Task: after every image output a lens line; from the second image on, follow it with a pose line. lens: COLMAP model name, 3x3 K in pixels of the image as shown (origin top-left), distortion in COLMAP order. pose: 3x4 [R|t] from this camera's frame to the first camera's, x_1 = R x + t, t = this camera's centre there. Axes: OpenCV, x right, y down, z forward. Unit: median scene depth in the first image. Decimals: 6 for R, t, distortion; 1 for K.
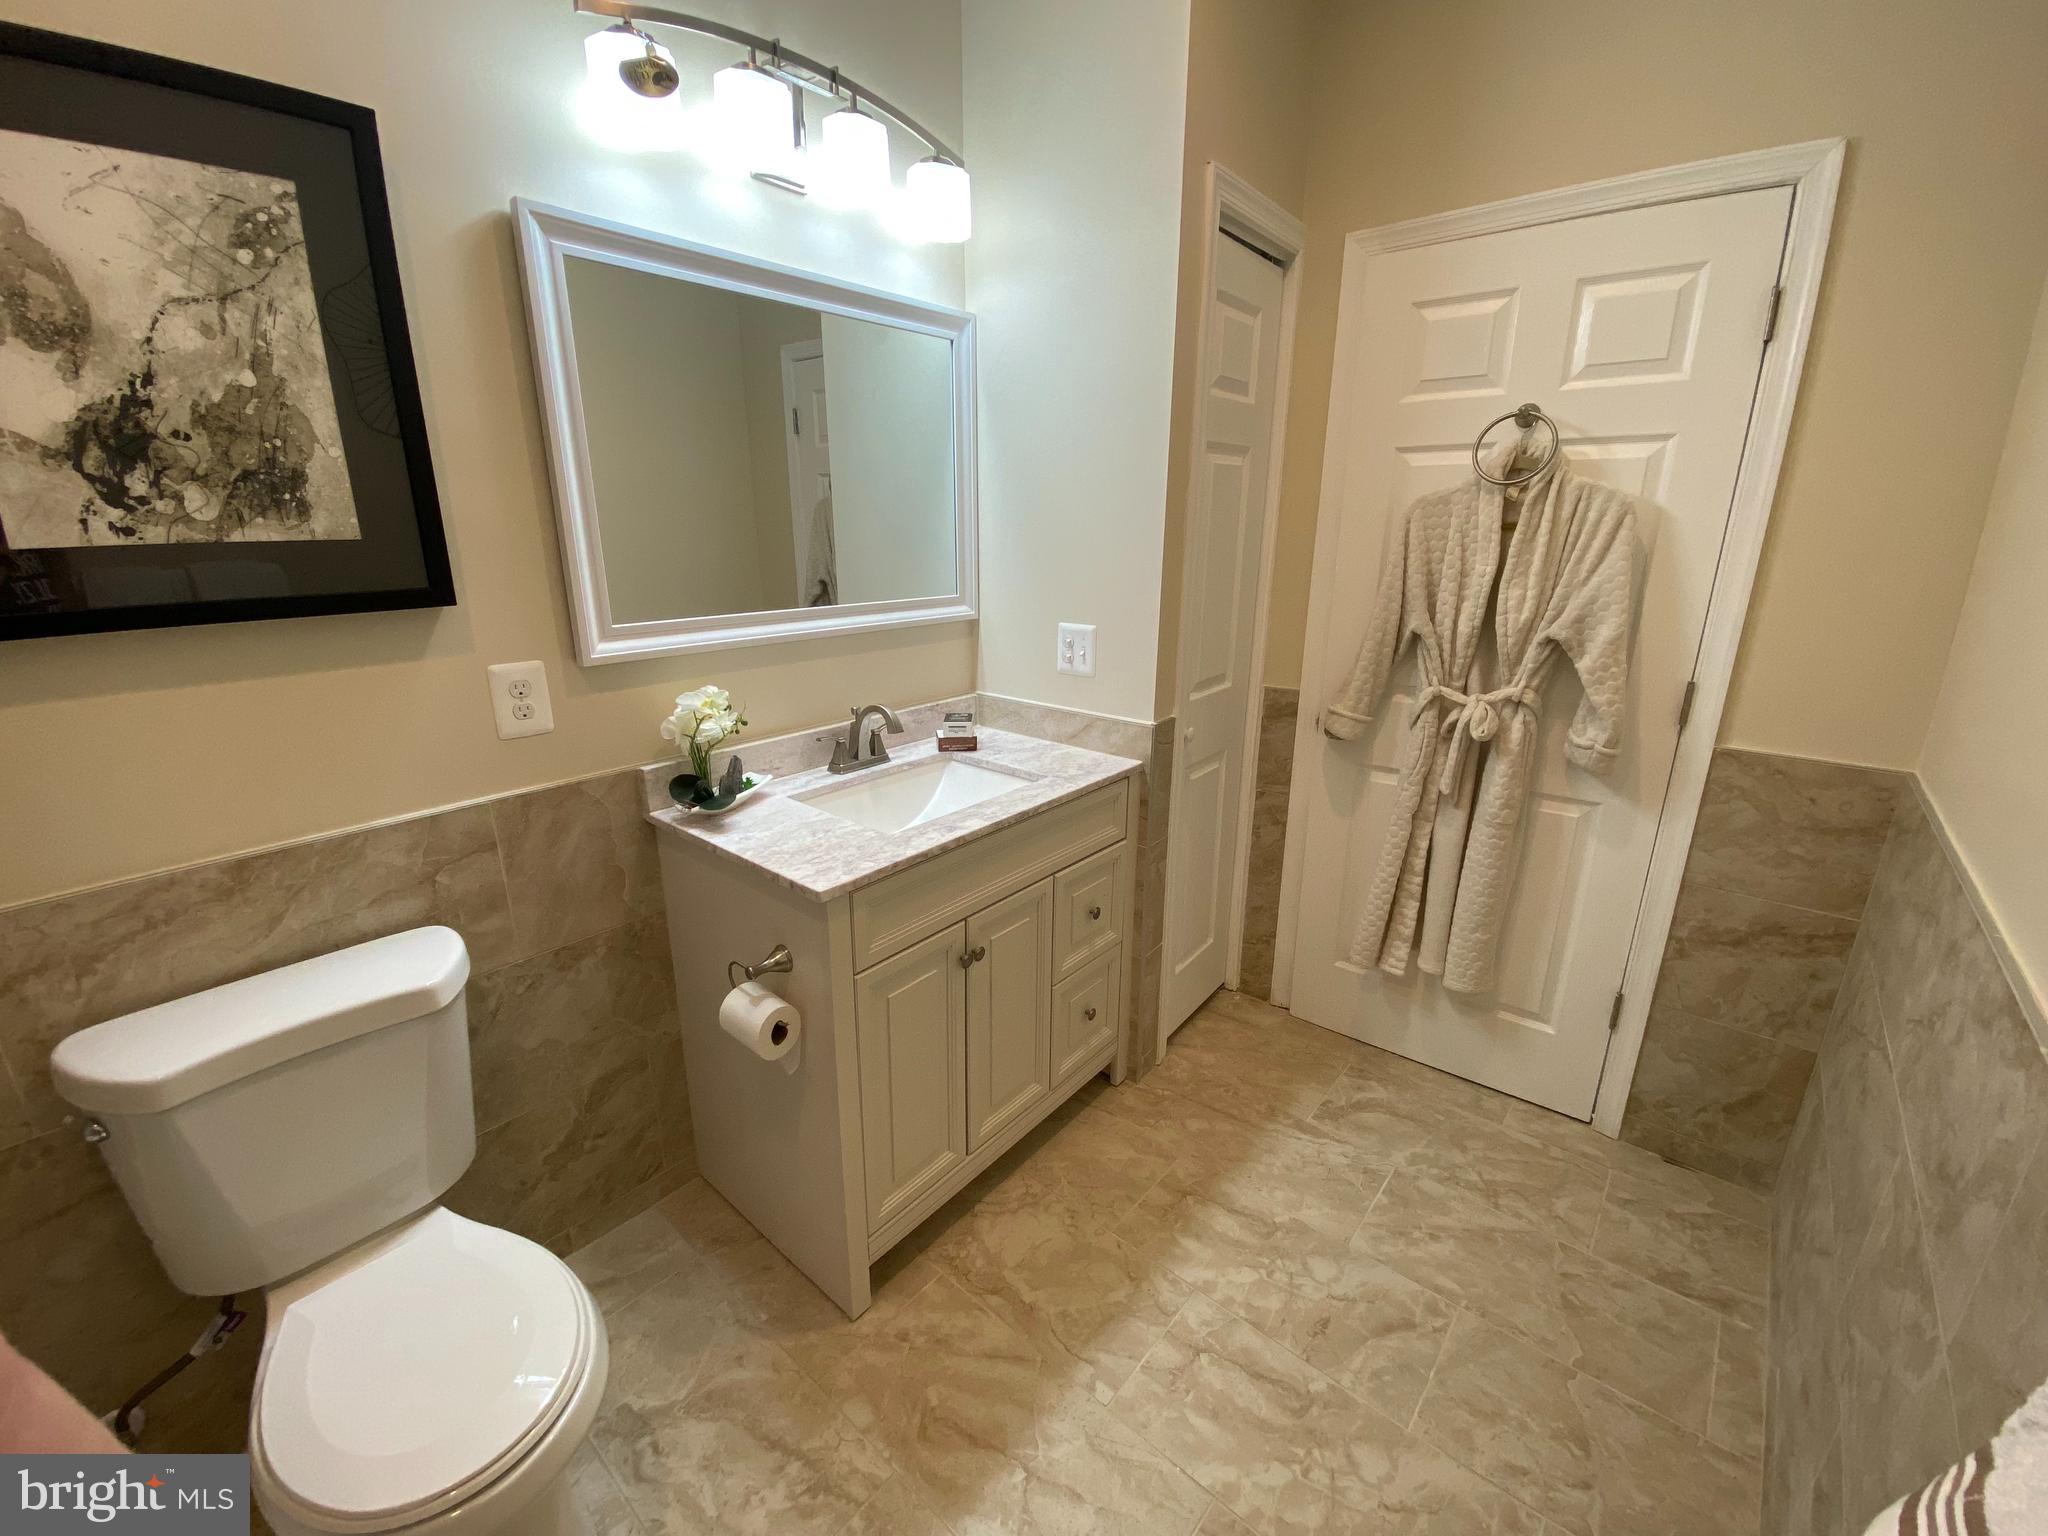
lens RADIAL K [[826.9, 0, 1020.0], [0, 826.9, 762.7], [0, 0, 1]] dist [0.001150, -0.014075]
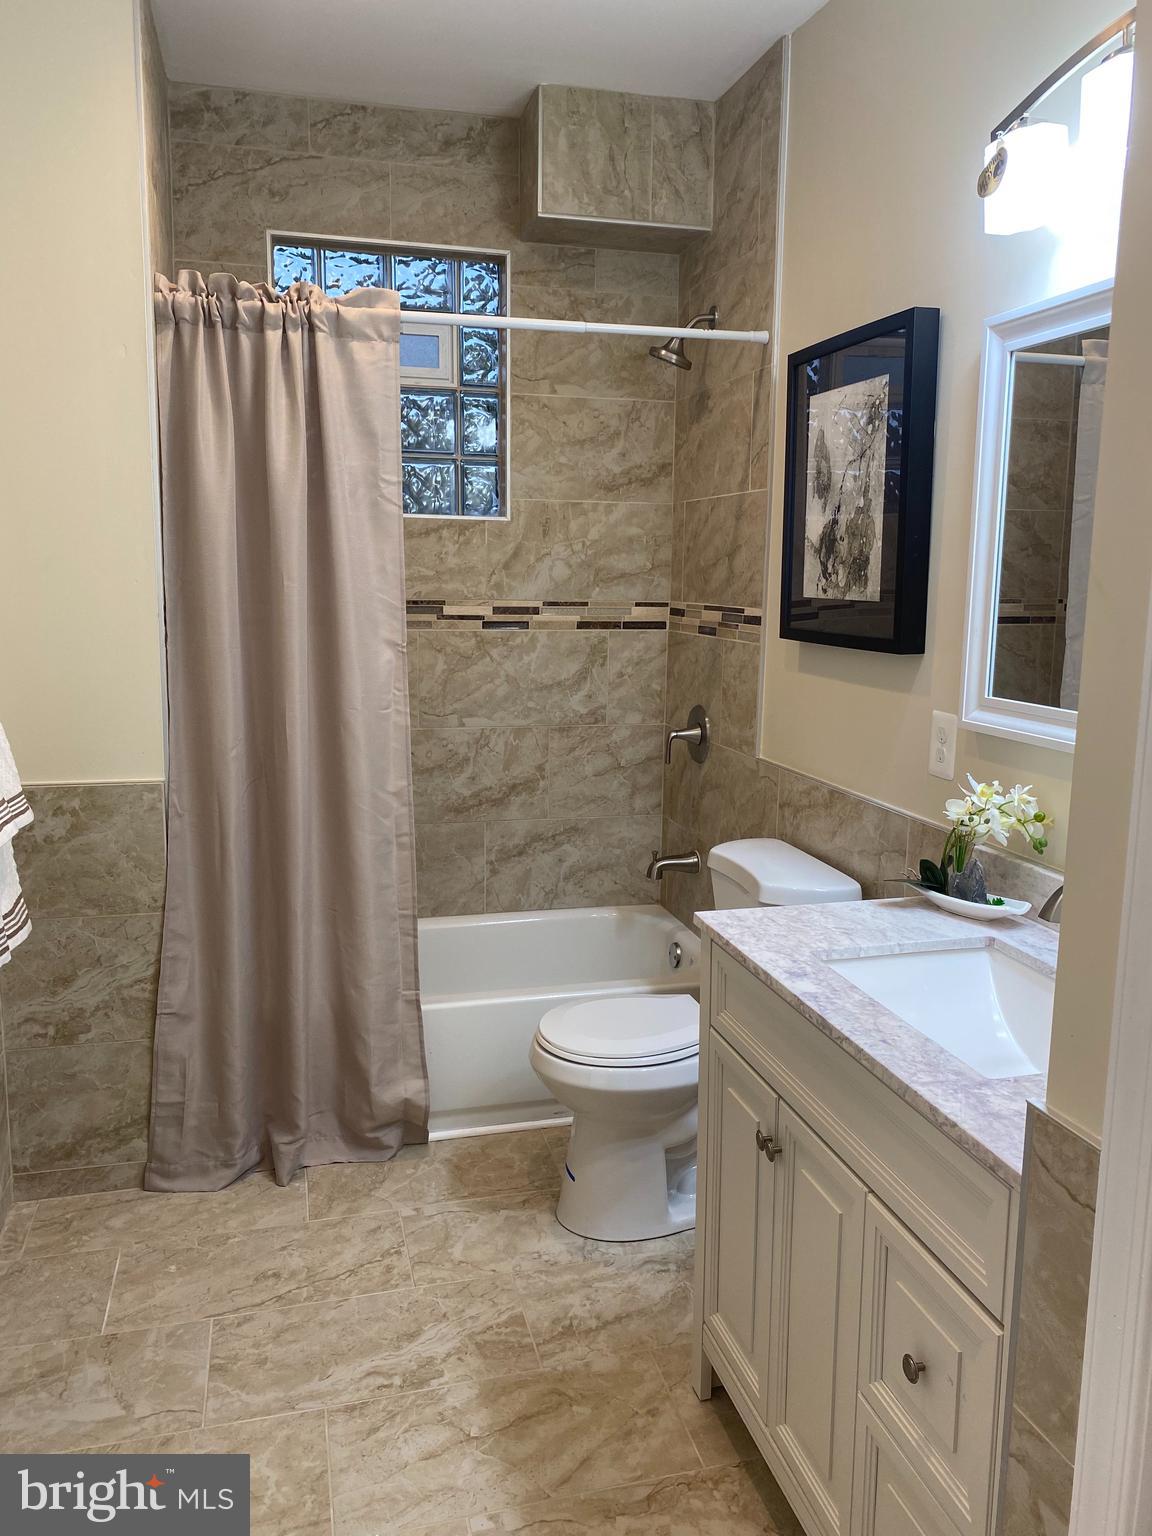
lens RADIAL K [[1168.5, 0, 572.3], [0, 1168.5, 746.1], [0, 0, 1]] dist [0.059217, -0.073929]
pose [[-0.573583, 0.117312, -0.810704, 1.318098], [-0.241050, 0.921699, 0.303919, -0.586046], [0.782878, 0.369743, -0.500393, 1.865593]]
